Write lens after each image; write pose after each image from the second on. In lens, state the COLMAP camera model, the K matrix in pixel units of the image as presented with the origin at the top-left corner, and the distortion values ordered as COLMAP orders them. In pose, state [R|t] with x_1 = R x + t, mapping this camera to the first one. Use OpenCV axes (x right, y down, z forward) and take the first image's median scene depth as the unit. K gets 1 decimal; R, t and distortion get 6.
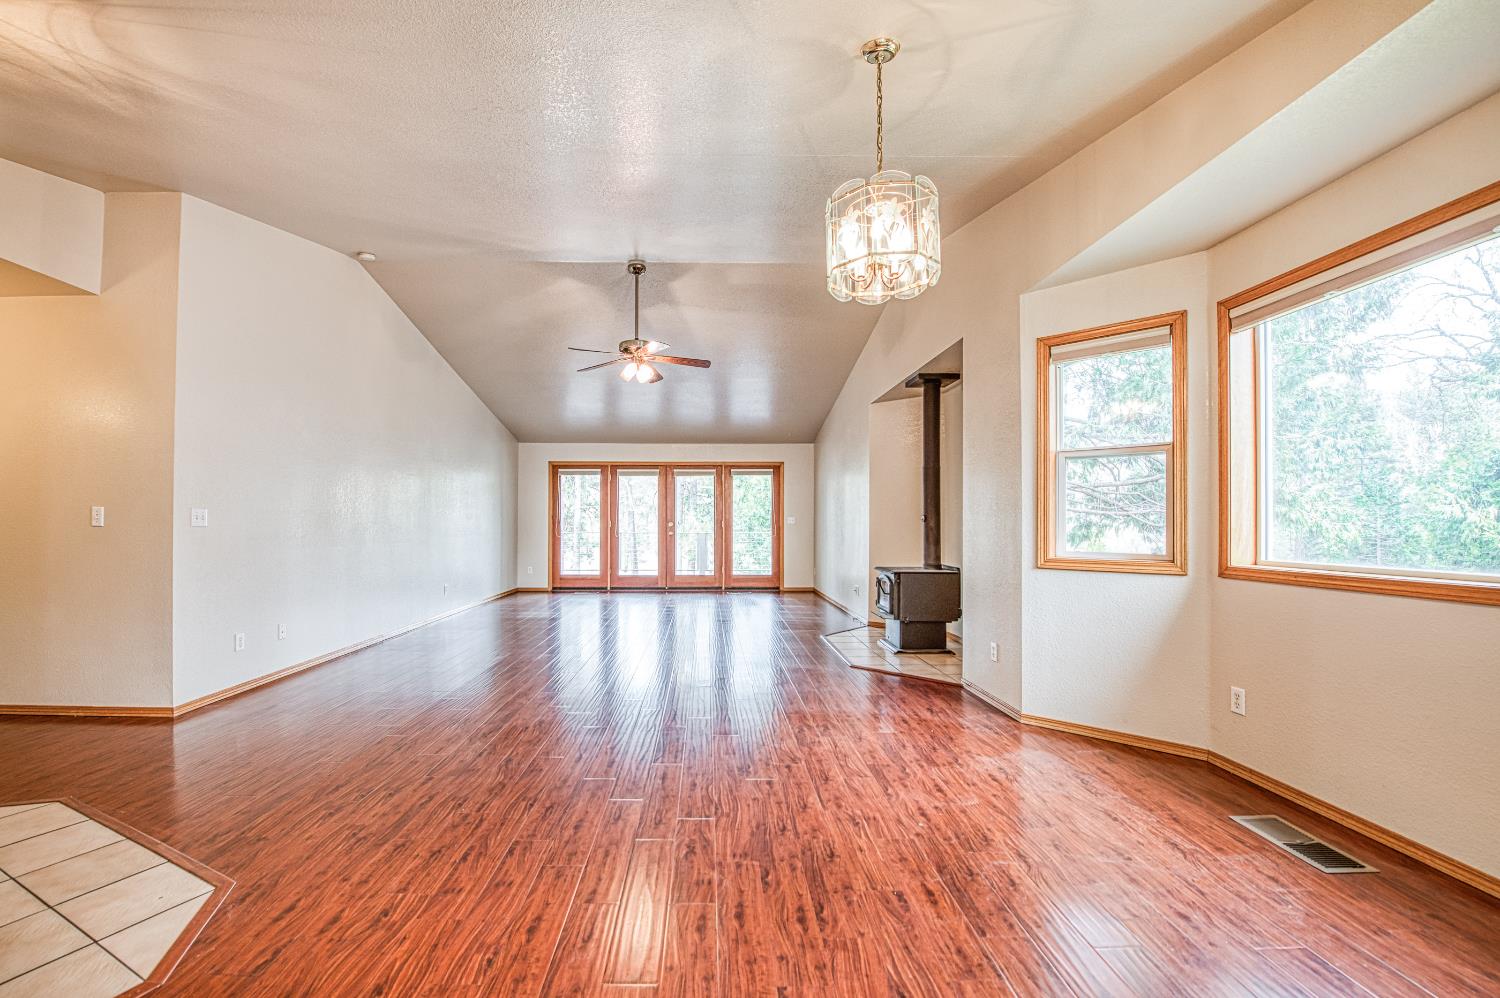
lens RADIAL K [[612.7, 0, 745.5], [0, 612.7, 513.4], [0, 0, 1]] dist [-0.006846, -0.000952]
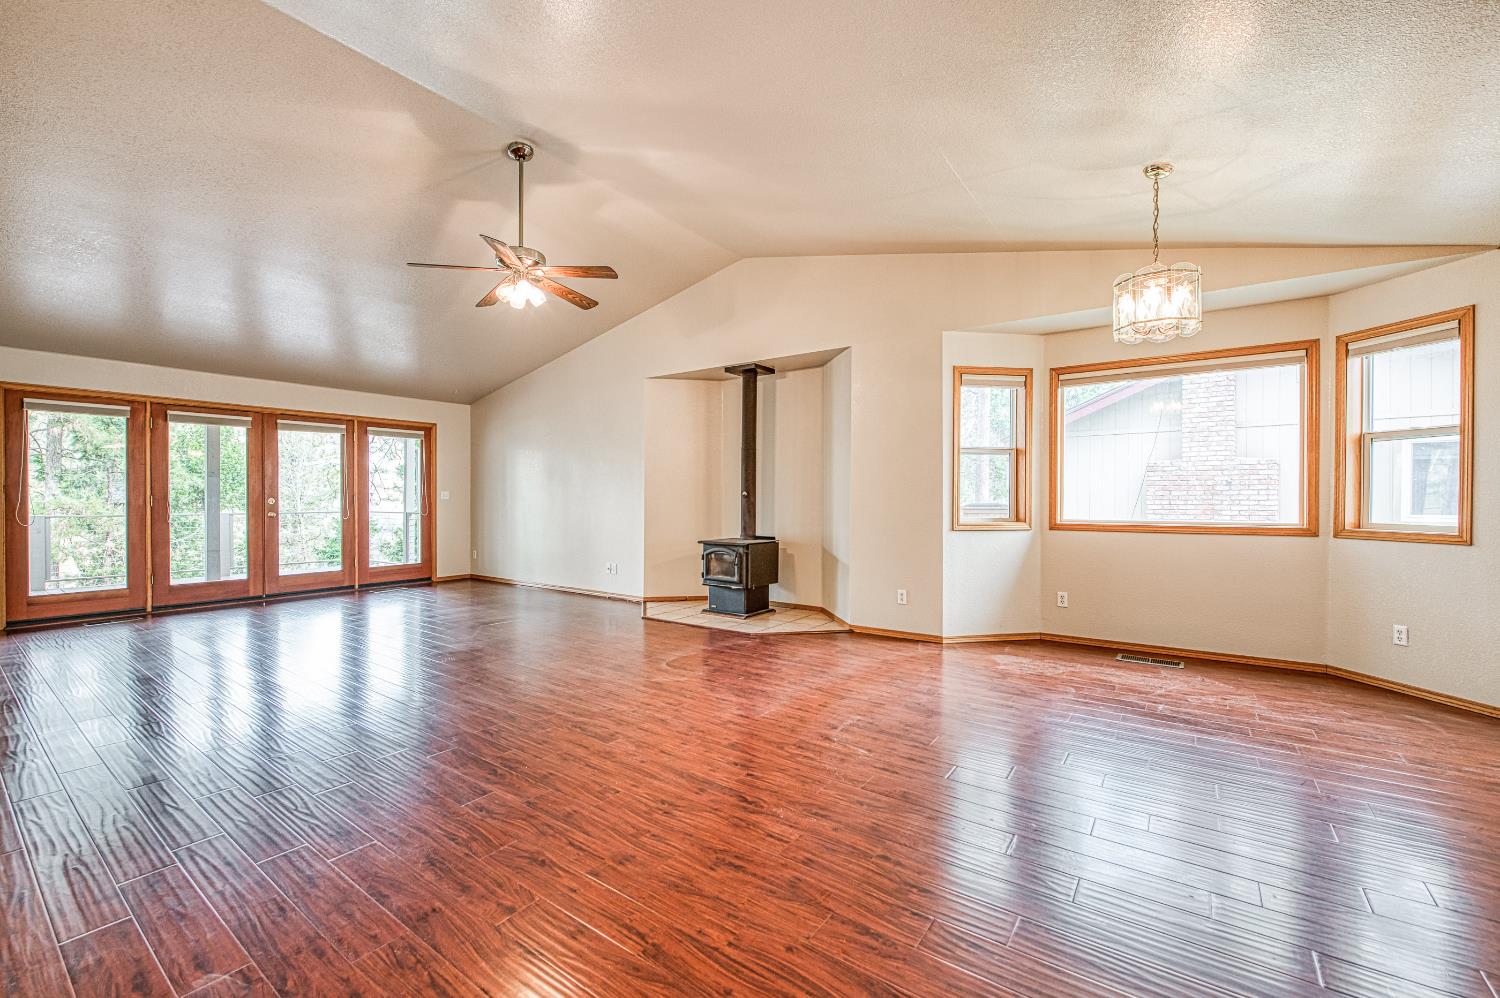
lens RADIAL K [[612.7, 0, 690.9], [0, 612.7, 500.7], [0, 0, 1]] dist [-0.006846, -0.000952]
pose [[0.621308, -0.005018, 0.783550, -0.372379], [-0.010950, 0.999826, 0.015086, 0.002341], [-0.783490, -0.017952, 0.621145, 0.226389]]
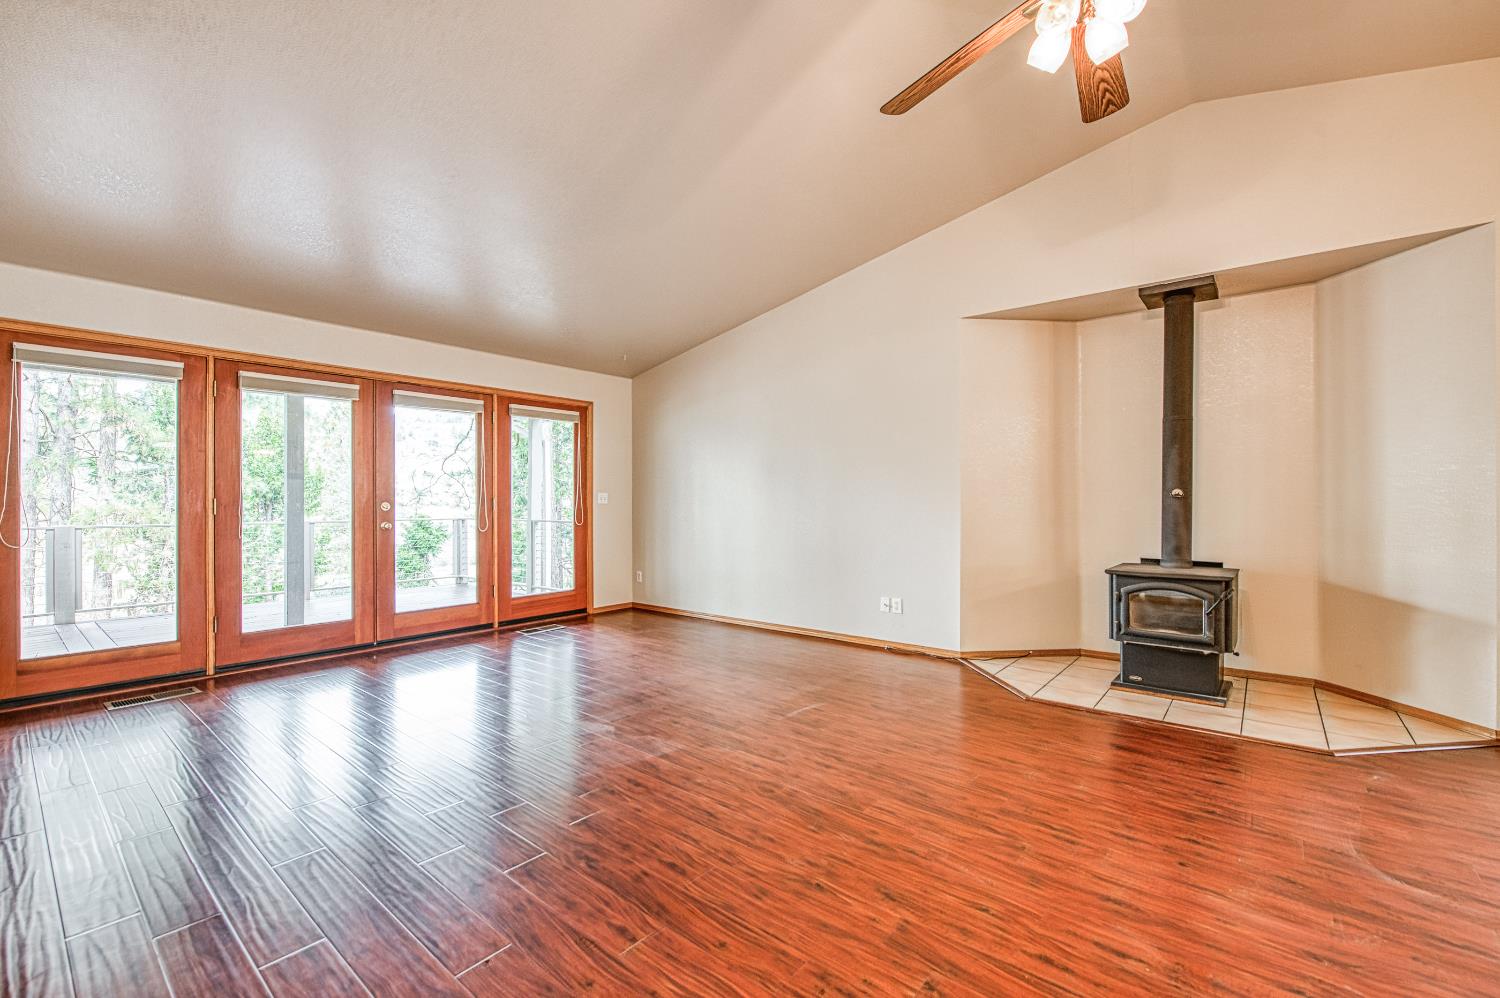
lens RADIAL K [[612.7, 0, 739.8], [0, 612.7, 498.7], [0, 0, 1]] dist [-0.006846, -0.000952]
pose [[0.628525, 0.000878, 0.777789, -0.324906], [-0.008309, 0.999950, 0.005585, 0.007249], [-0.777745, -0.009973, 0.628500, 0.508088]]
